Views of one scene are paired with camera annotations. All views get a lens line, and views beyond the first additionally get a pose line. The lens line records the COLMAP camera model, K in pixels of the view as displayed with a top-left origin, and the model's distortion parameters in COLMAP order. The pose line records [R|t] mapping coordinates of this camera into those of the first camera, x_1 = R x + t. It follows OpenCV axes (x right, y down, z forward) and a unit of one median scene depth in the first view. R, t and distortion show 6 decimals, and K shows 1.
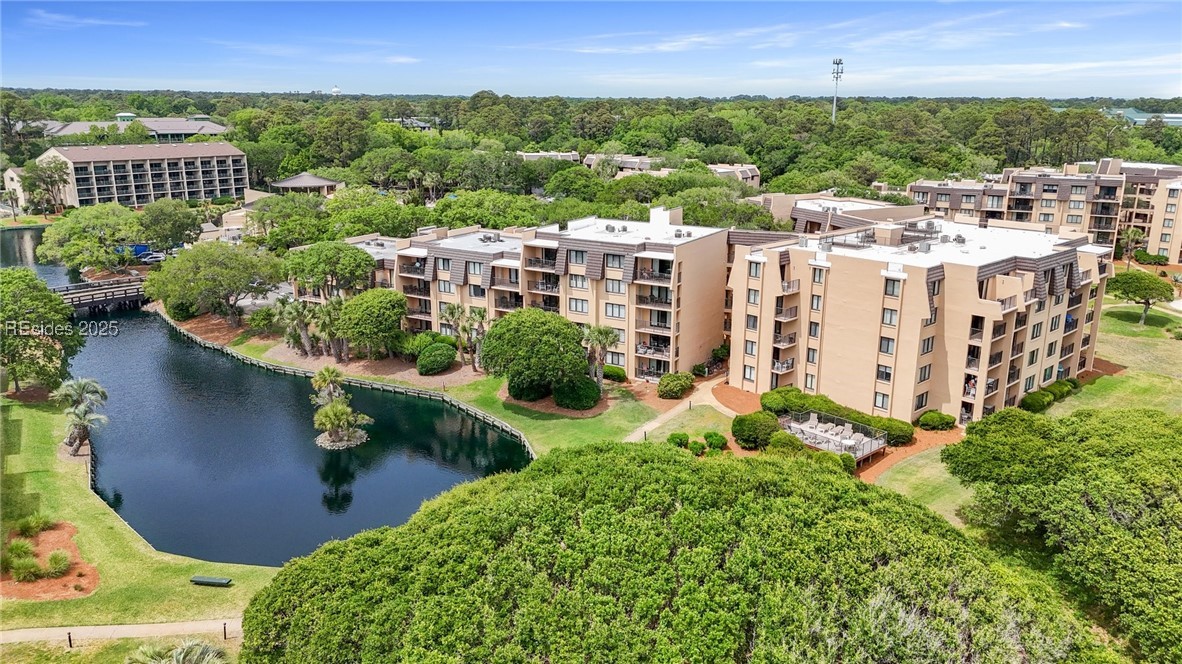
lens RADIAL K [[793.5, 0, 588.0], [0, 793.5, 340.9], [0, 0, 1]] dist [-0.007412, -0.009656]
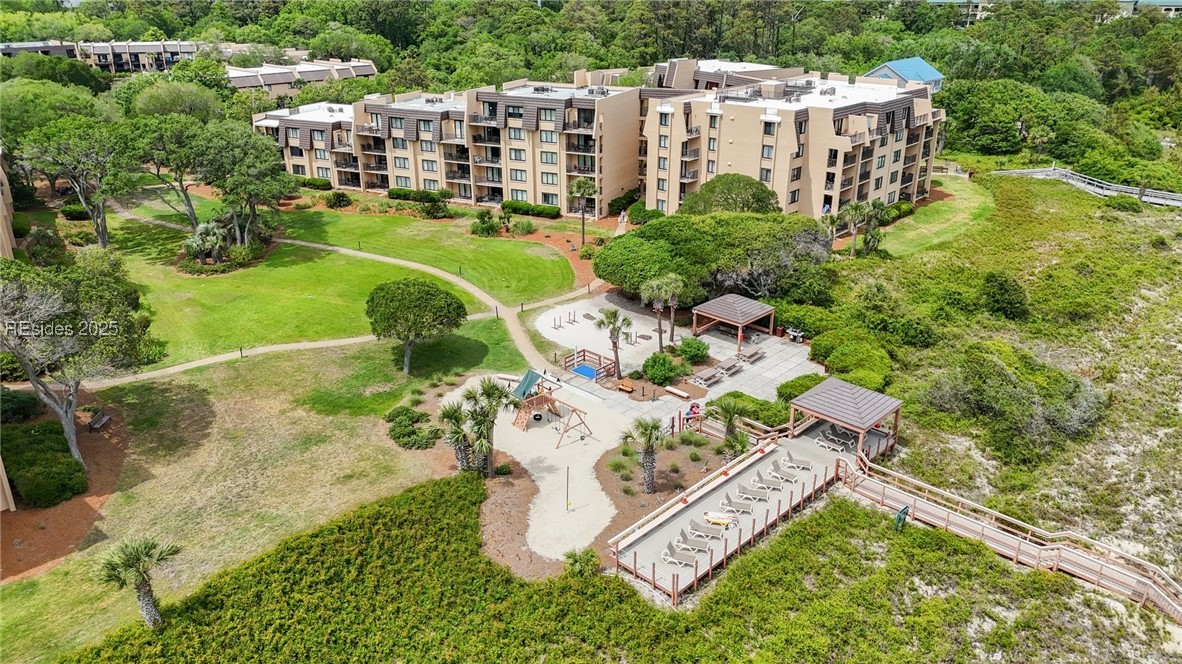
lens RADIAL K [[793.5, 0, 597.6], [0, 793.5, 324.5], [0, 0, 1]] dist [-0.007412, -0.009656]
pose [[0.992503, -0.047517, 0.112608, -0.042192], [0.032531, 0.990801, 0.131361, 0.059846], [-0.117814, -0.126713, 0.984918, -0.226654]]
